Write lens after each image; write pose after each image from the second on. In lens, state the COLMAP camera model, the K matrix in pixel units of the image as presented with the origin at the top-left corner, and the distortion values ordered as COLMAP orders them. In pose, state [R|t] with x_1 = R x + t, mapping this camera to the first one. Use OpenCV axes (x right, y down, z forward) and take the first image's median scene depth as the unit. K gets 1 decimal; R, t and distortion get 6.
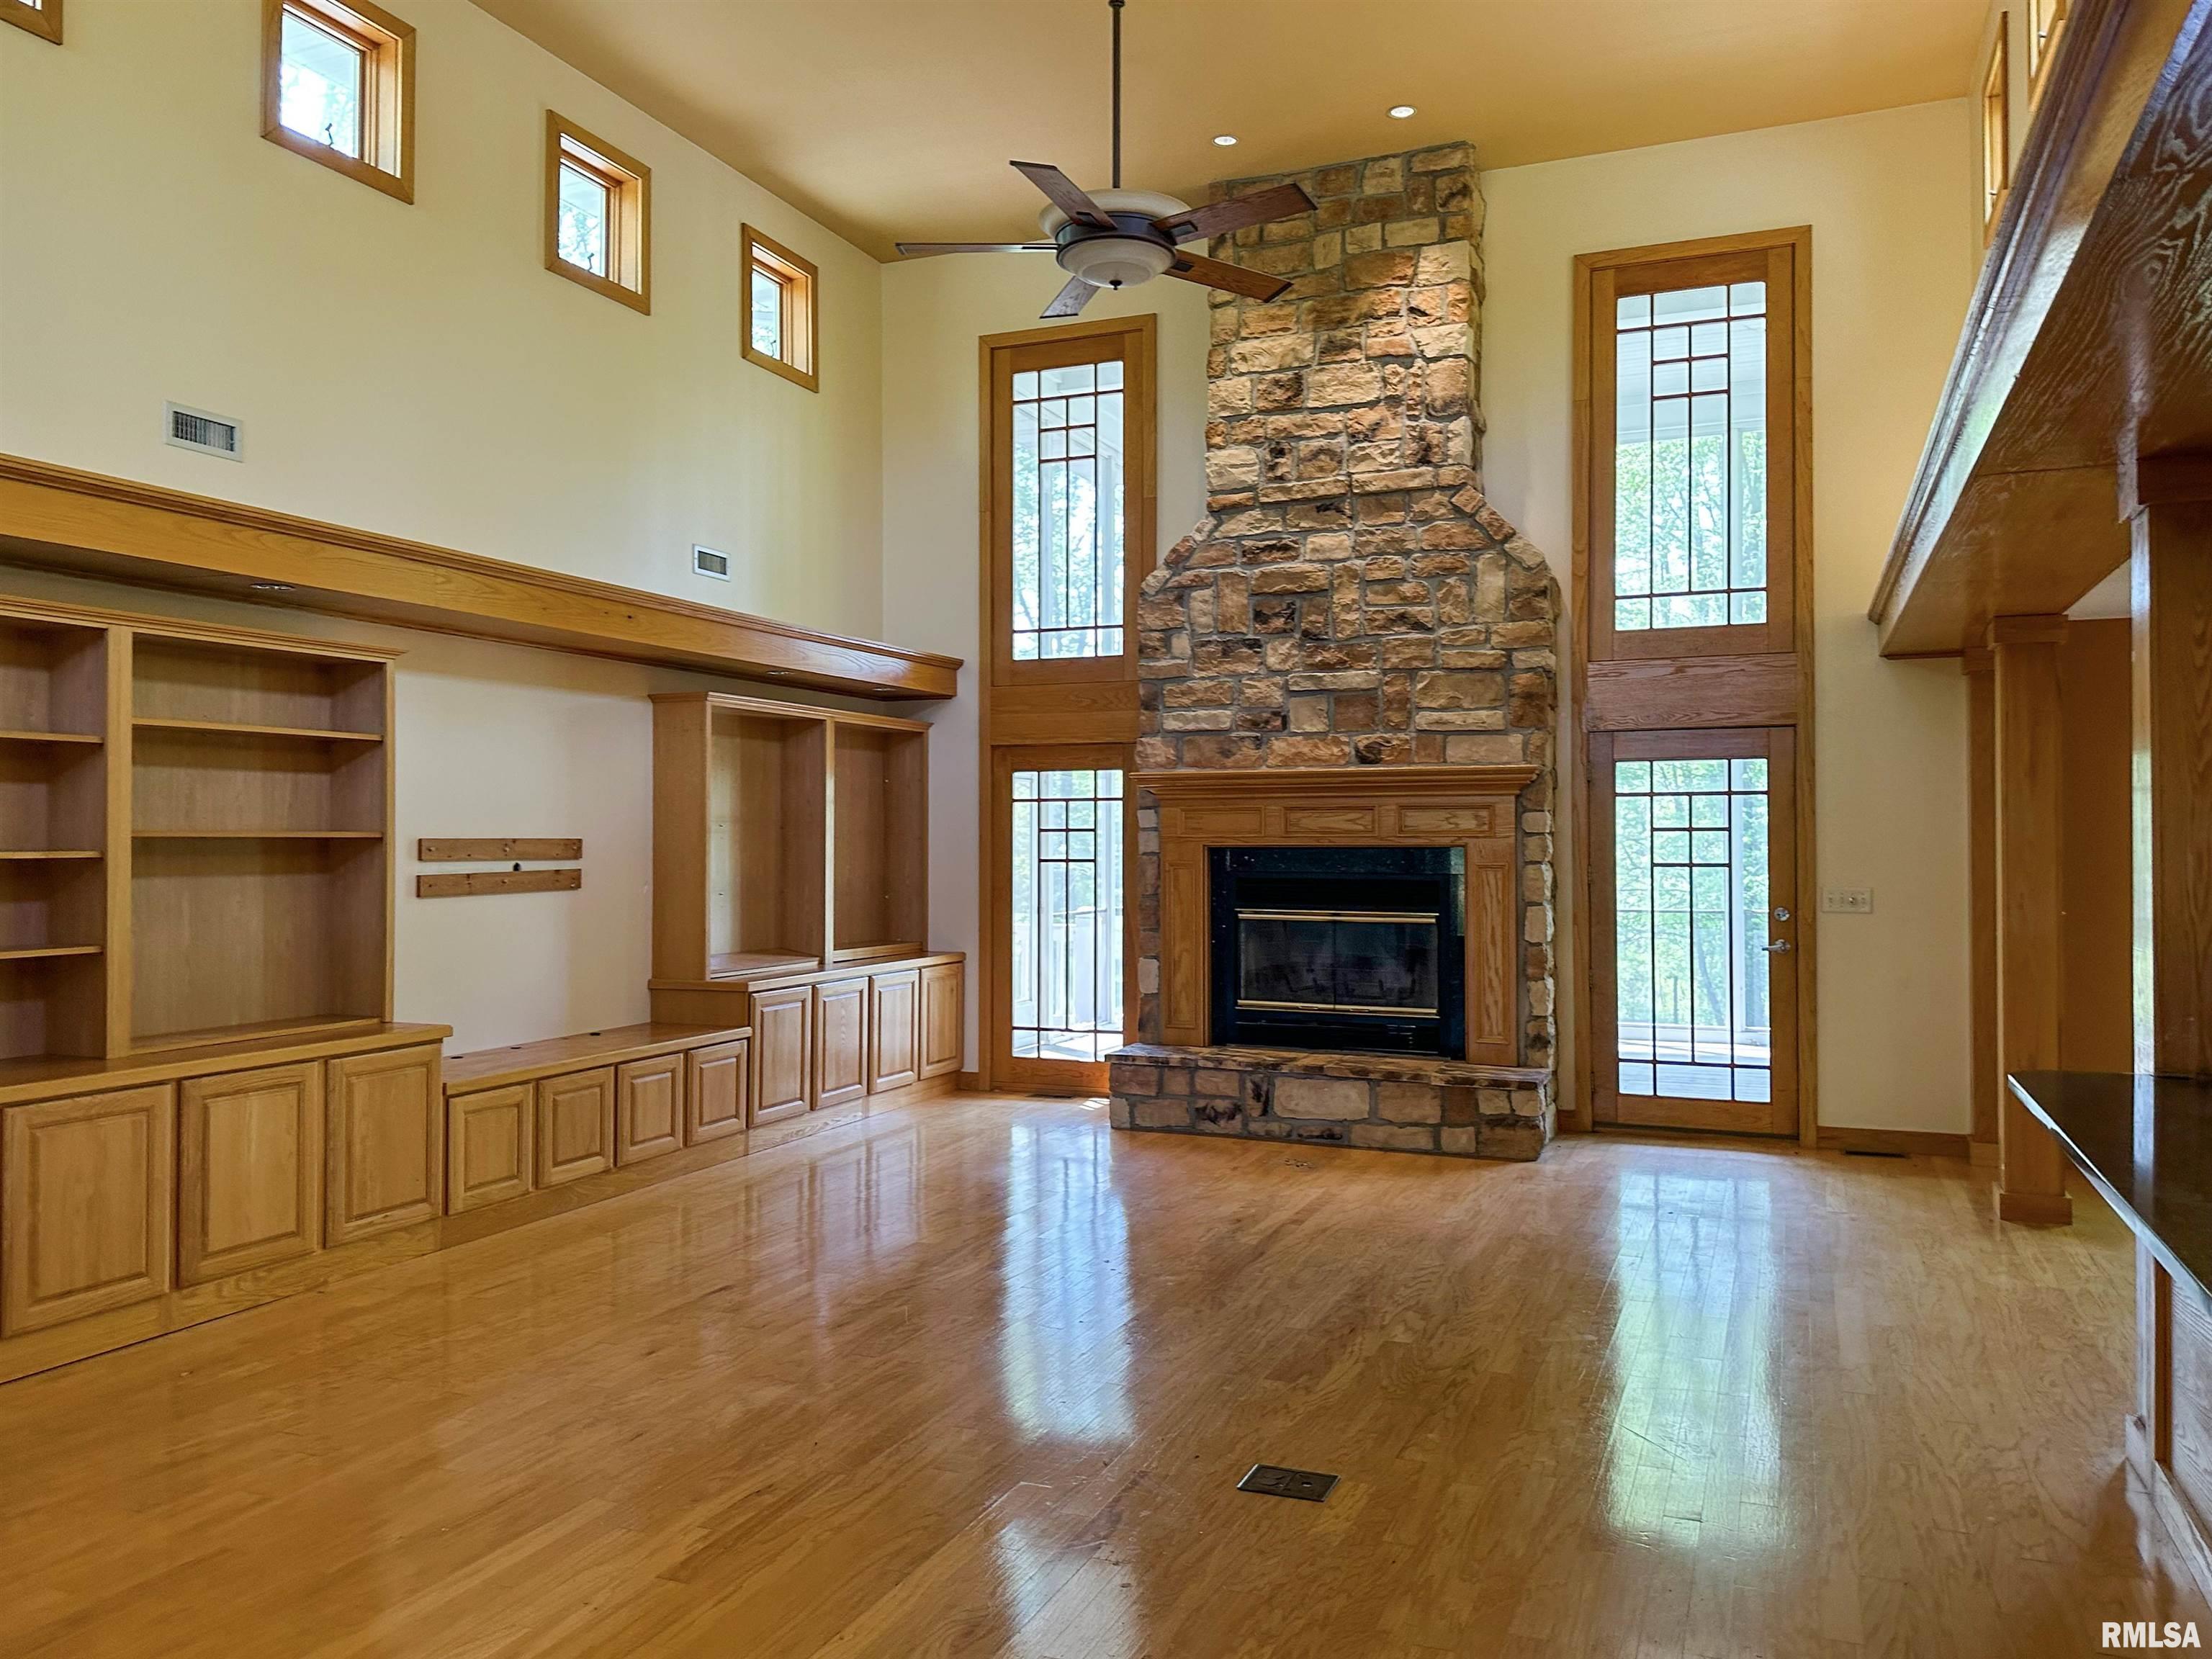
lens RADIAL K [[1647.4, 0, 1110.5], [0, 1647.4, 824.5], [0, 0, 1]] dist [0.160877, -0.232811]
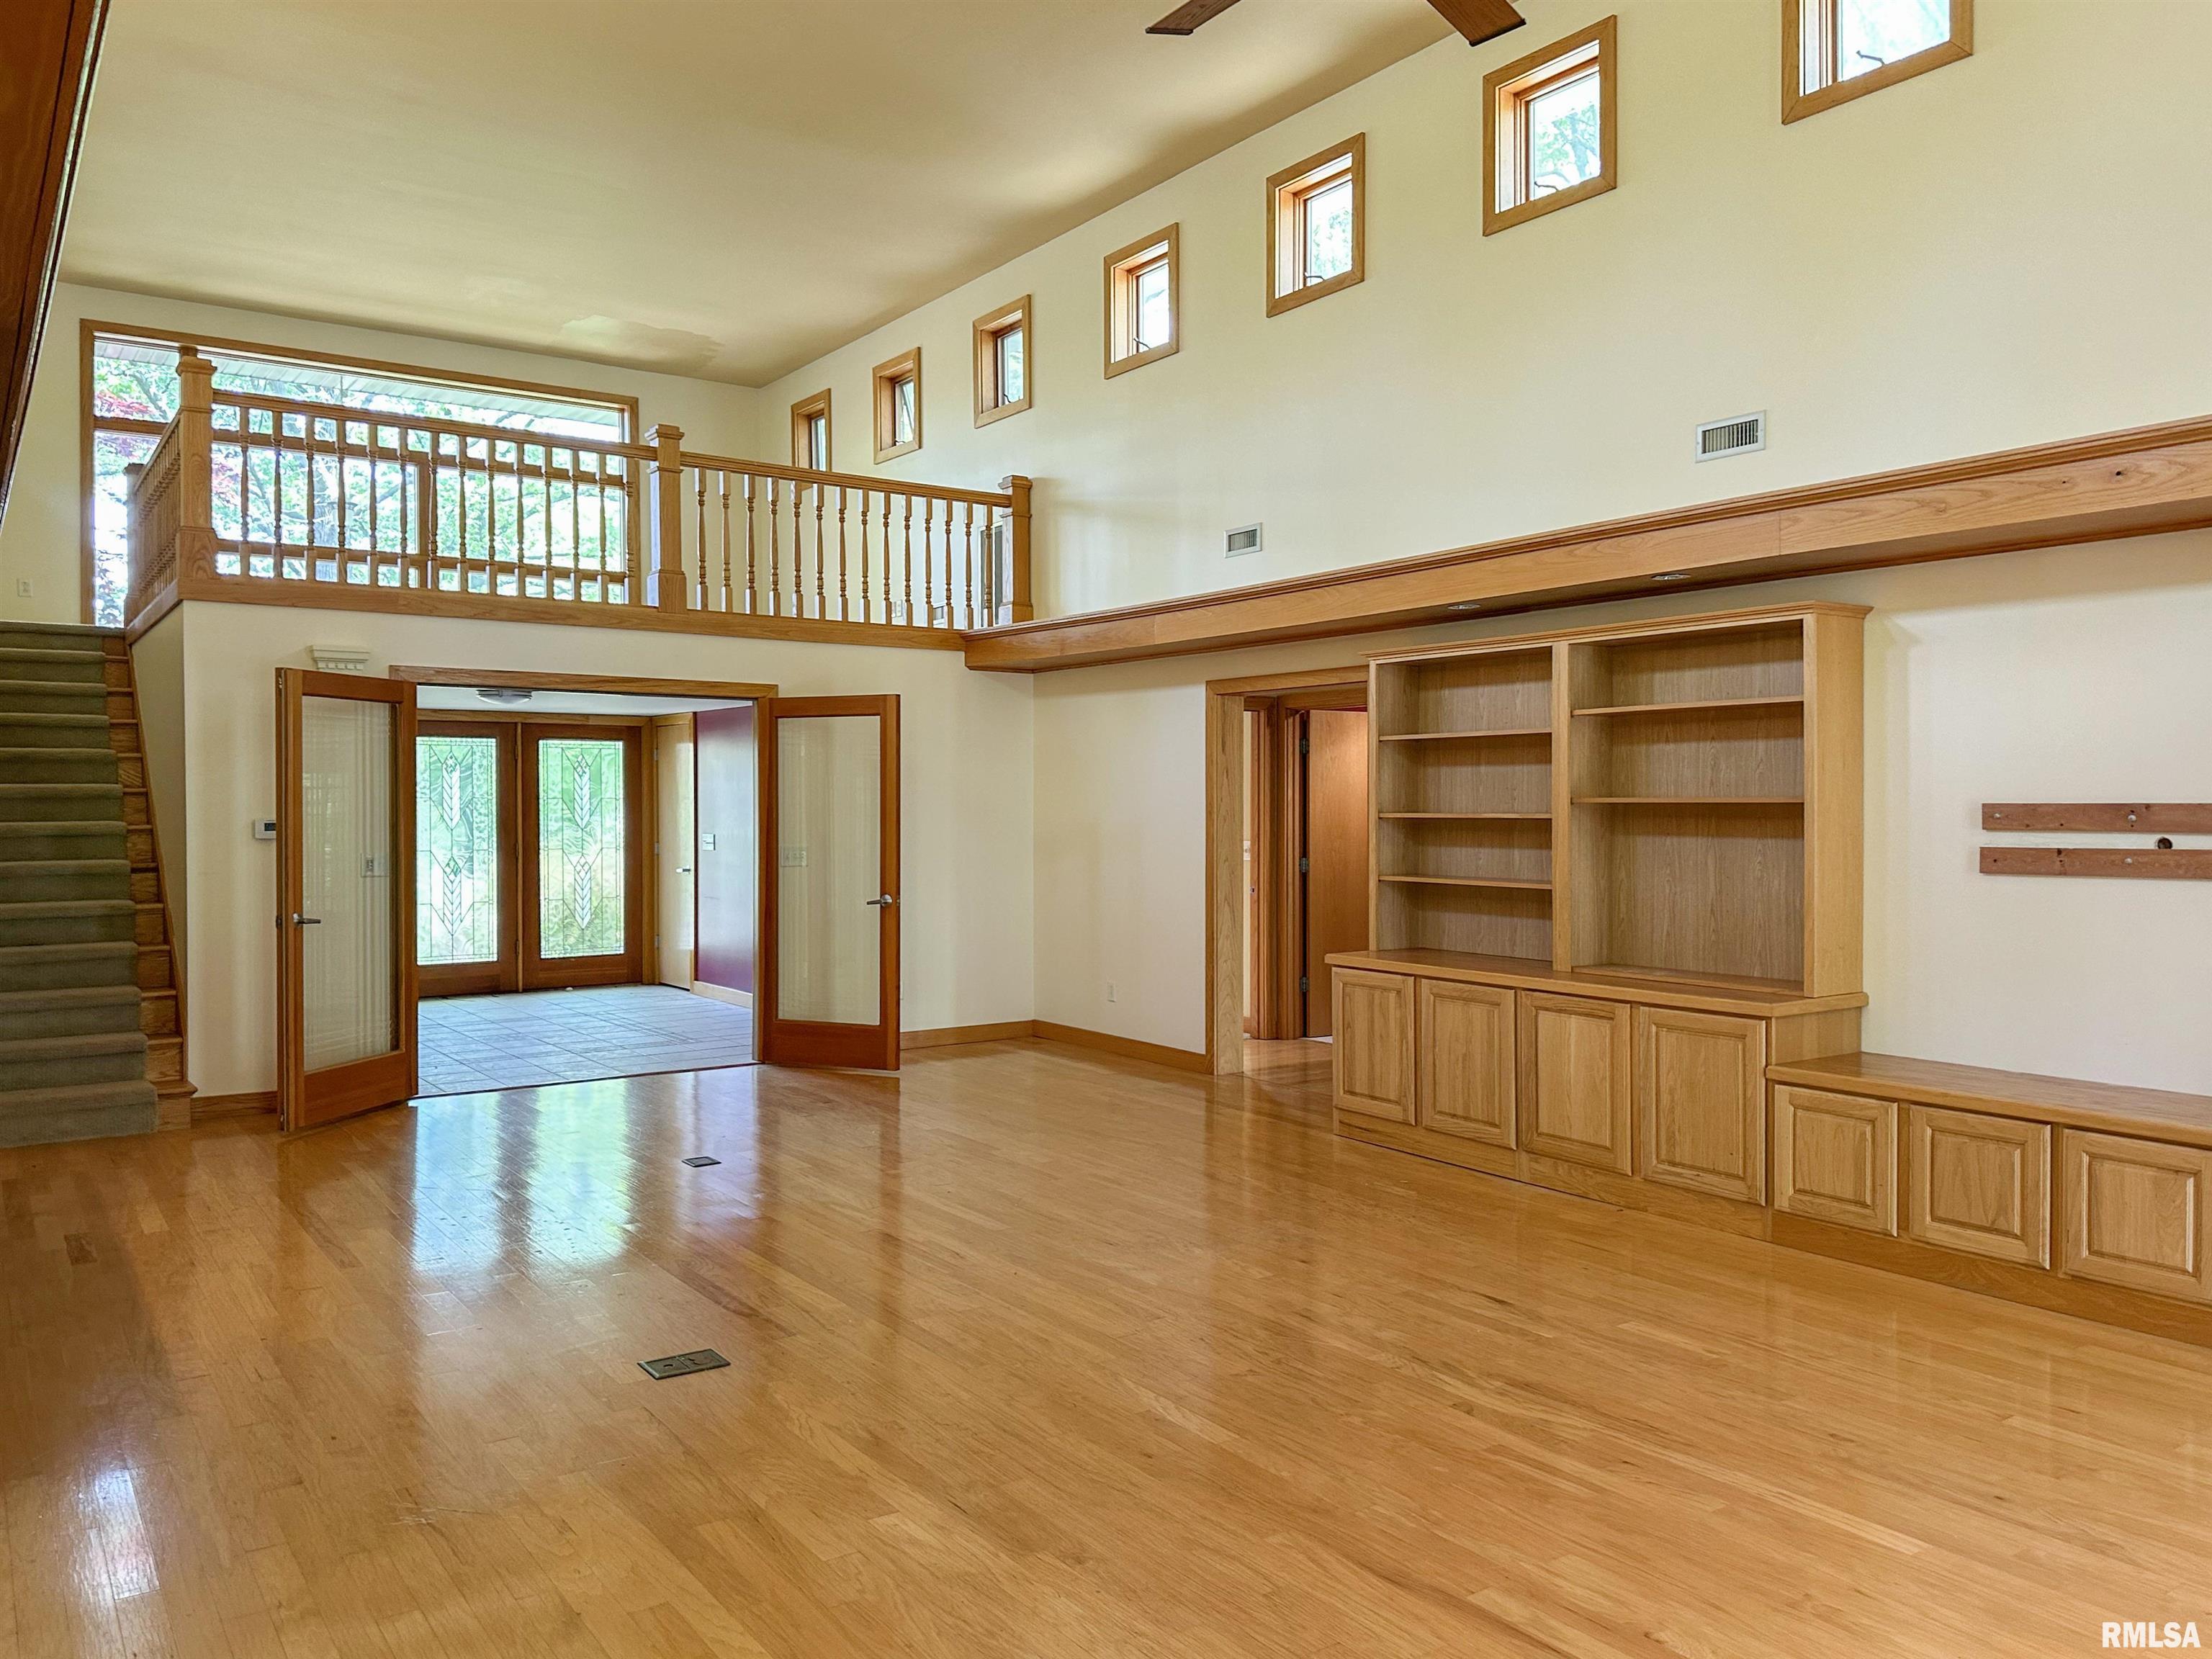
lens RADIAL K [[1647.4, 0, 1110.5], [0, 1647.4, 824.5], [0, 0, 1]] dist [0.160877, -0.232811]
pose [[-0.545429, 0.010612, -0.838090, 0.419696], [0.007900, 0.999941, 0.007520, 0.007251], [0.838120, -0.002520, -0.545481, 0.865982]]
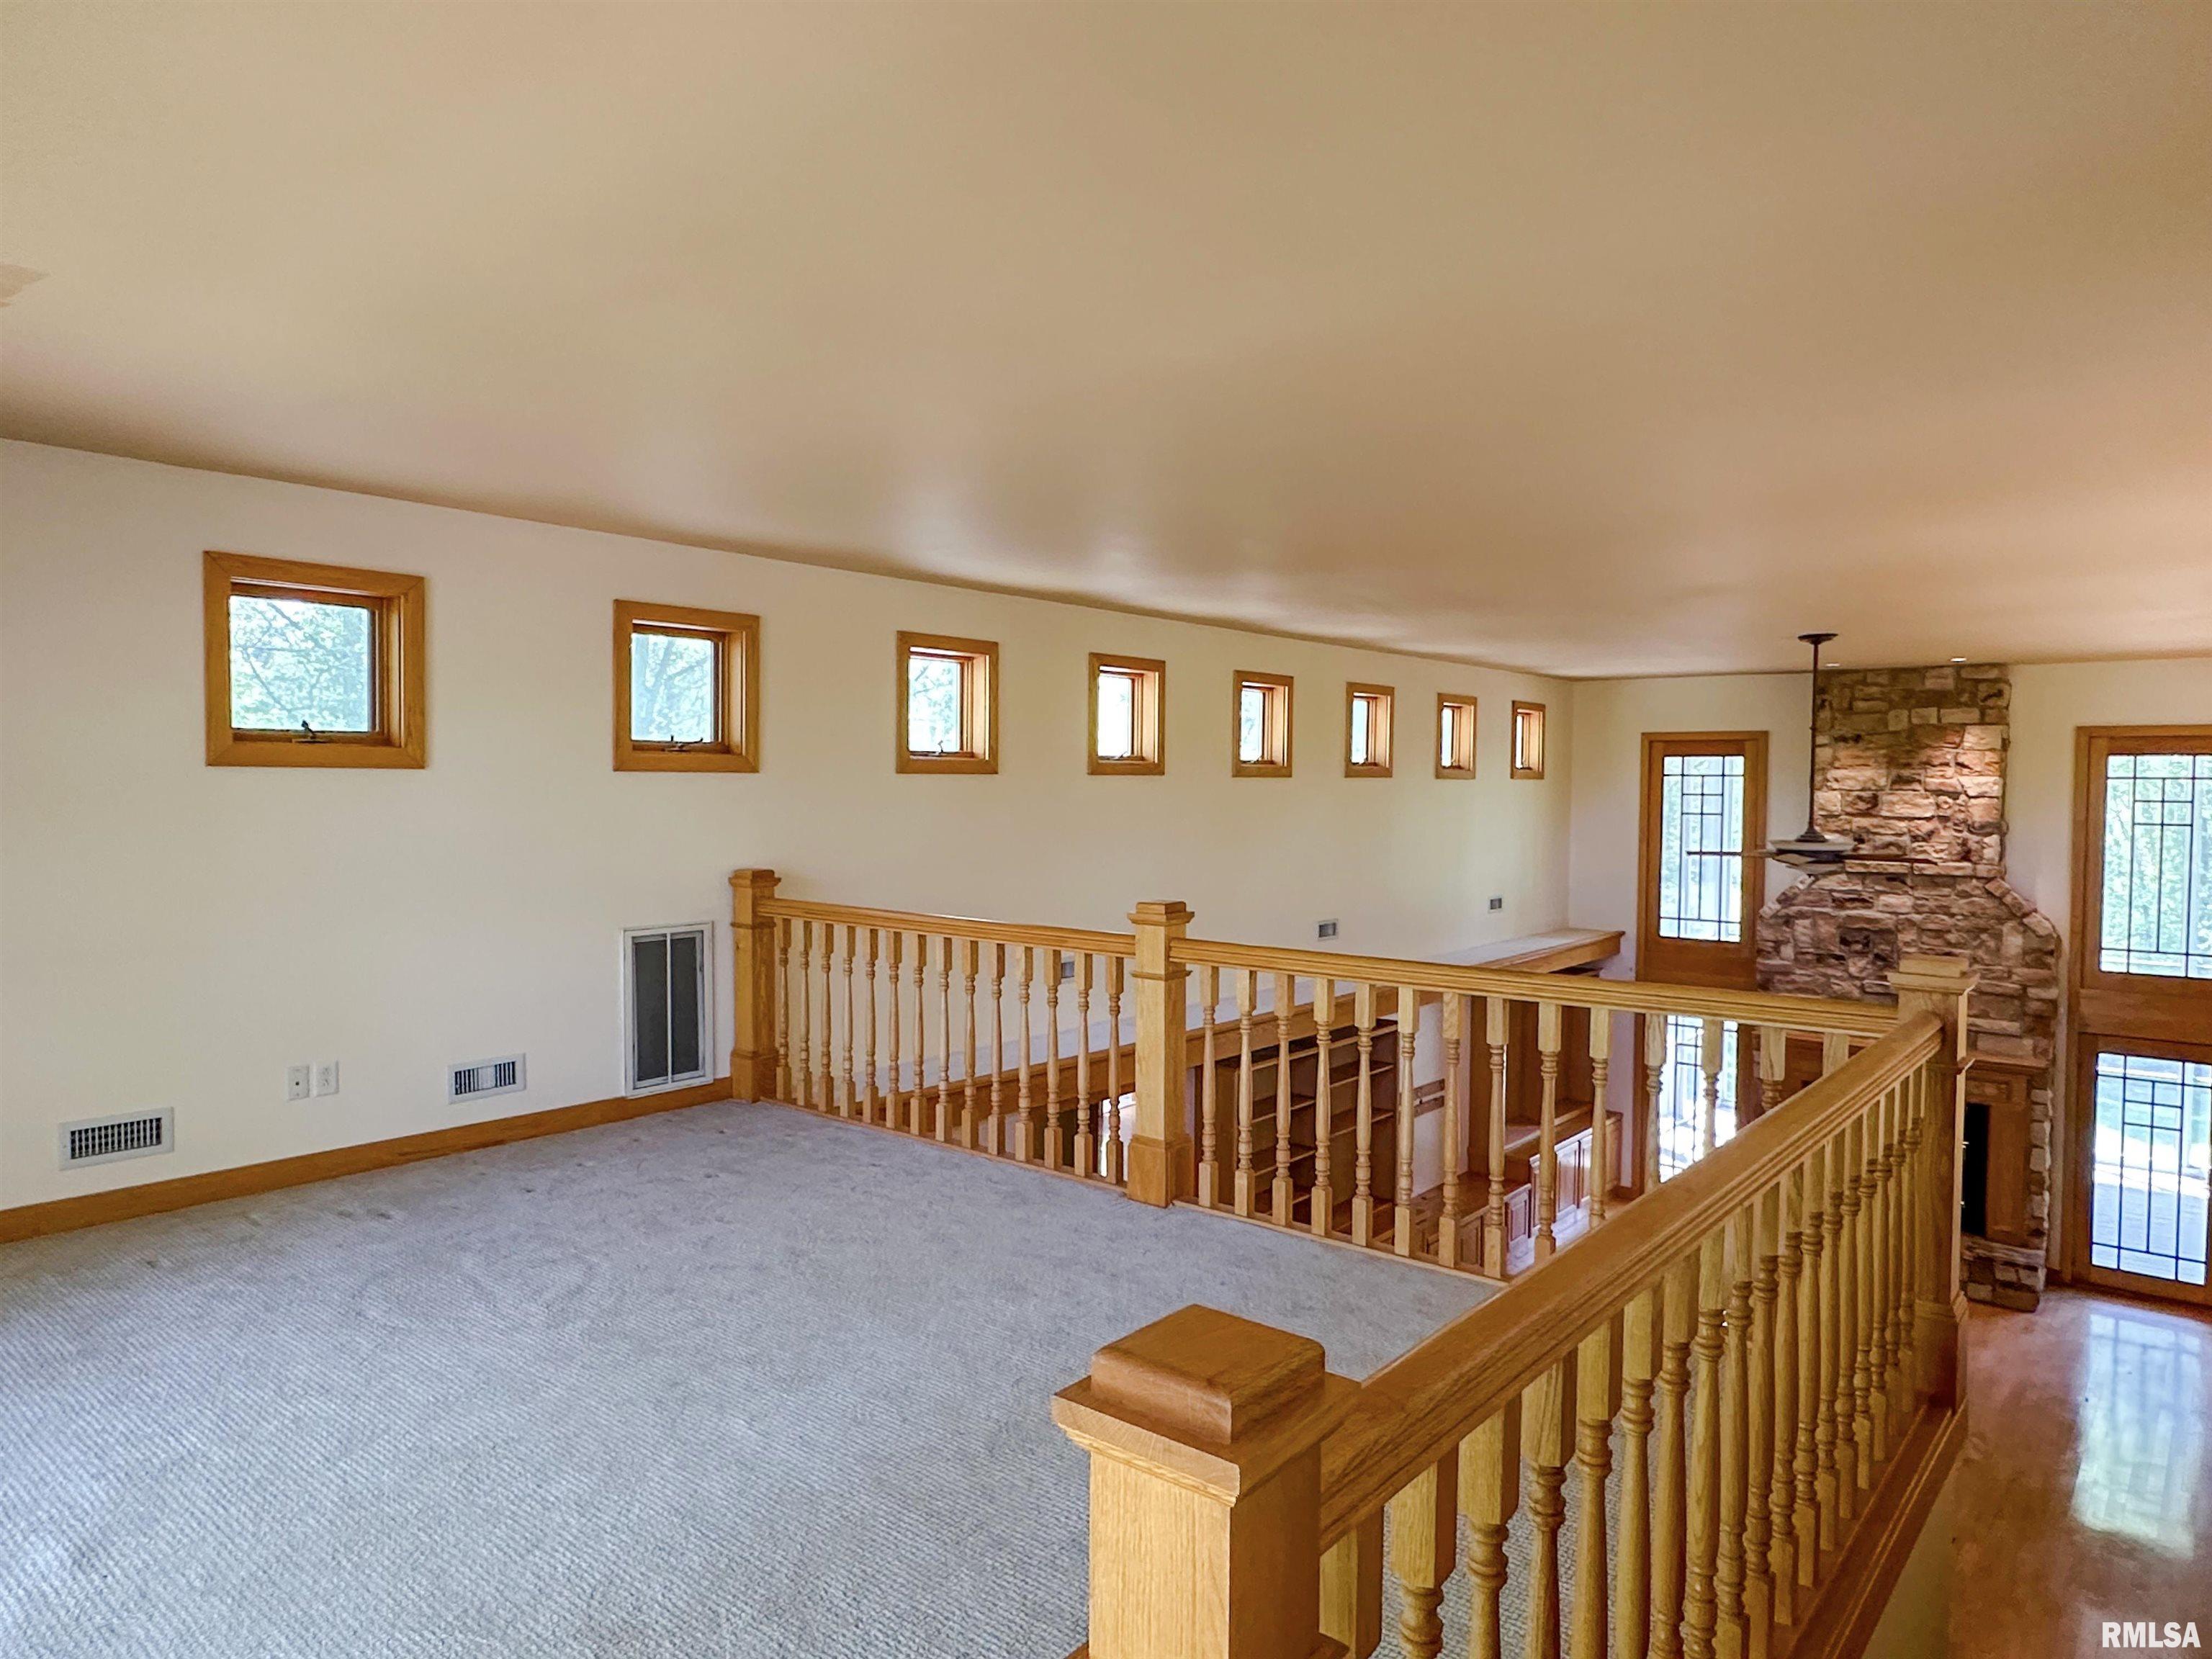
lens RADIAL K [[1390.8, 0, 1097.8], [0, 1390.8, 825.7], [0, 0, 1]] dist [-0.003927, -0.001626]
pose [[0.952161, 0.019194, -0.304994, -0.193590], [-0.006719, 0.999099, 0.041900, -0.296165], [0.305524, -0.037846, 0.951432, -0.502038]]
